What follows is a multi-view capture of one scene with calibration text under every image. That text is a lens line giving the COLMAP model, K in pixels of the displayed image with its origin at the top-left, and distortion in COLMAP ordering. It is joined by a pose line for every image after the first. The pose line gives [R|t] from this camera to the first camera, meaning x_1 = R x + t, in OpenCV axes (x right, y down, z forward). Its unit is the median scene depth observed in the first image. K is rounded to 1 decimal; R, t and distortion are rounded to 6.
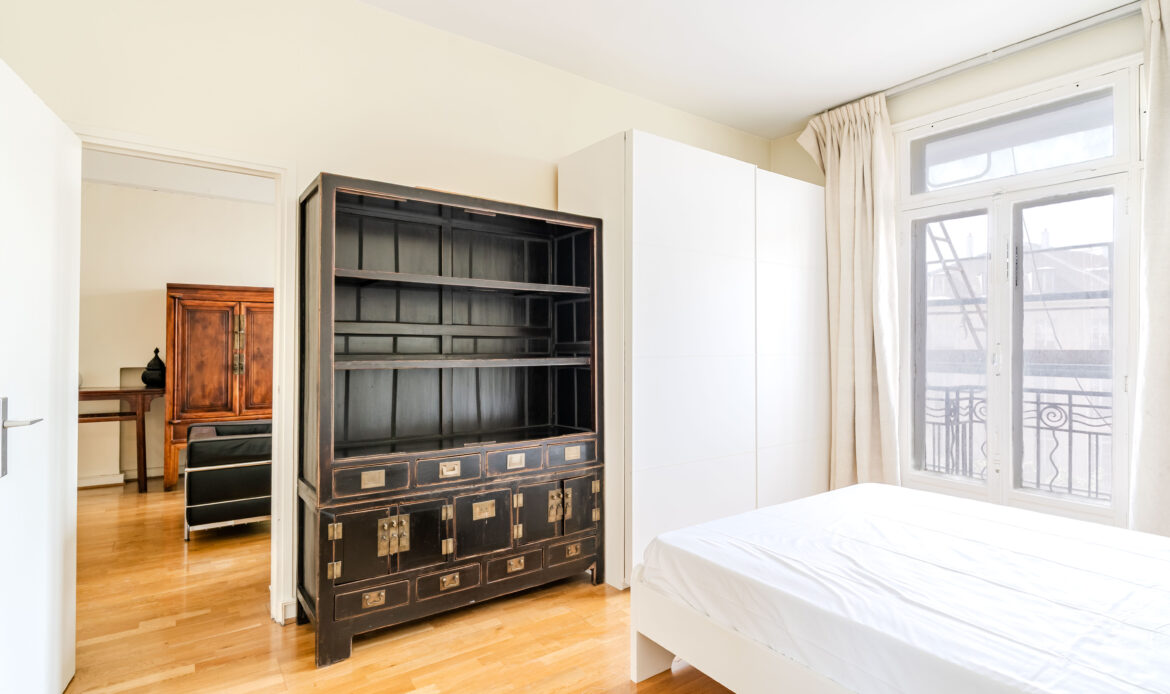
lens RADIAL K [[582.1, 0, 578.0], [0, 582.1, 355.4], [0, 0, 1]] dist [0.002185, 0.002566]
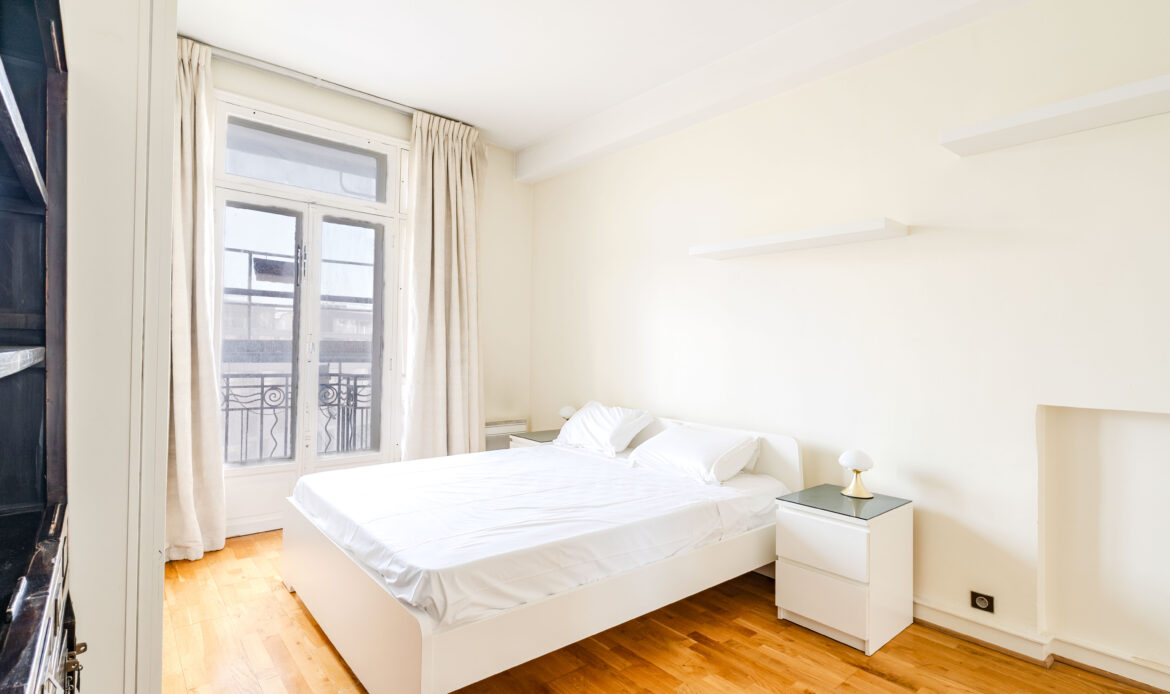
lens RADIAL K [[568.7, 0, 568.7], [0, 568.7, 379.0], [0, 0, 1]] dist [0.013644, -0.001834]
pose [[-0.122304, -0.056850, 0.990863, -0.500312], [-0.013583, 0.998361, 0.055603, -0.004206], [-0.992400, -0.006659, -0.122876, 0.680755]]
